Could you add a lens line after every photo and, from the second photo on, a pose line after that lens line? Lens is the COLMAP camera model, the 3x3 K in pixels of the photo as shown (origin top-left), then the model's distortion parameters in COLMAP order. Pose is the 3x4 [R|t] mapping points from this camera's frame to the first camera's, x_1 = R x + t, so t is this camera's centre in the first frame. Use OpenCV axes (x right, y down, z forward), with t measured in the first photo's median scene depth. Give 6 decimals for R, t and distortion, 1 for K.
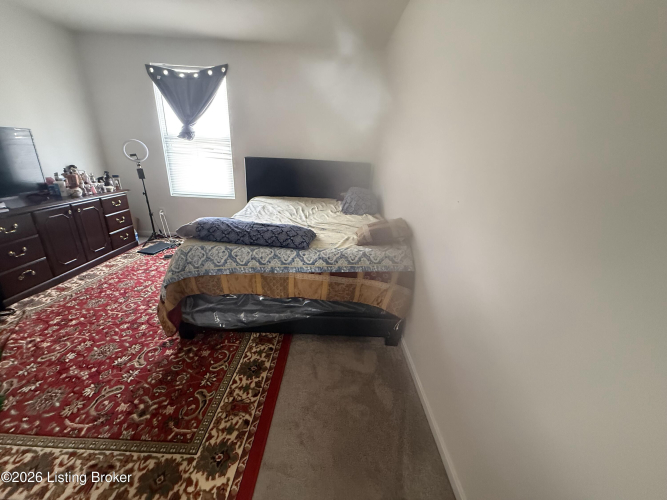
lens RADIAL K [[268.2, 0, 331.7], [0, 268.2, 251.4], [0, 0, 1]] dist [0.000235, 0.000055]
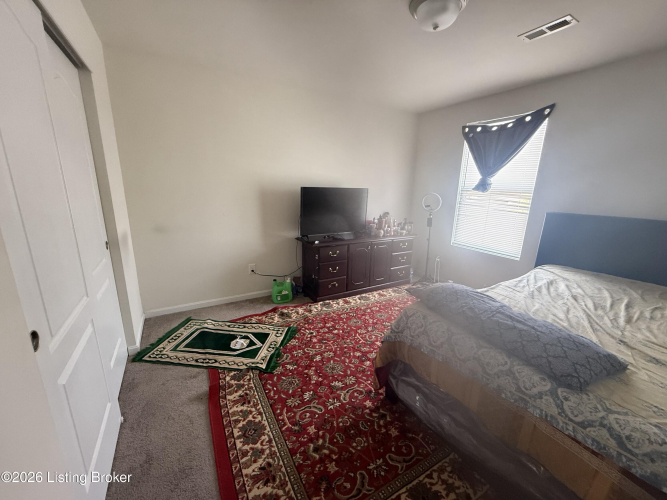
lens RADIAL K [[268.2, 0, 331.7], [0, 268.2, 251.4], [0, 0, 1]] dist [0.000235, 0.000055]
pose [[0.506899, 0.172244, -0.844622, 0.050847], [-0.300958, 0.953537, 0.013836, -0.105508], [0.807761, 0.247182, 0.535185, 0.175757]]
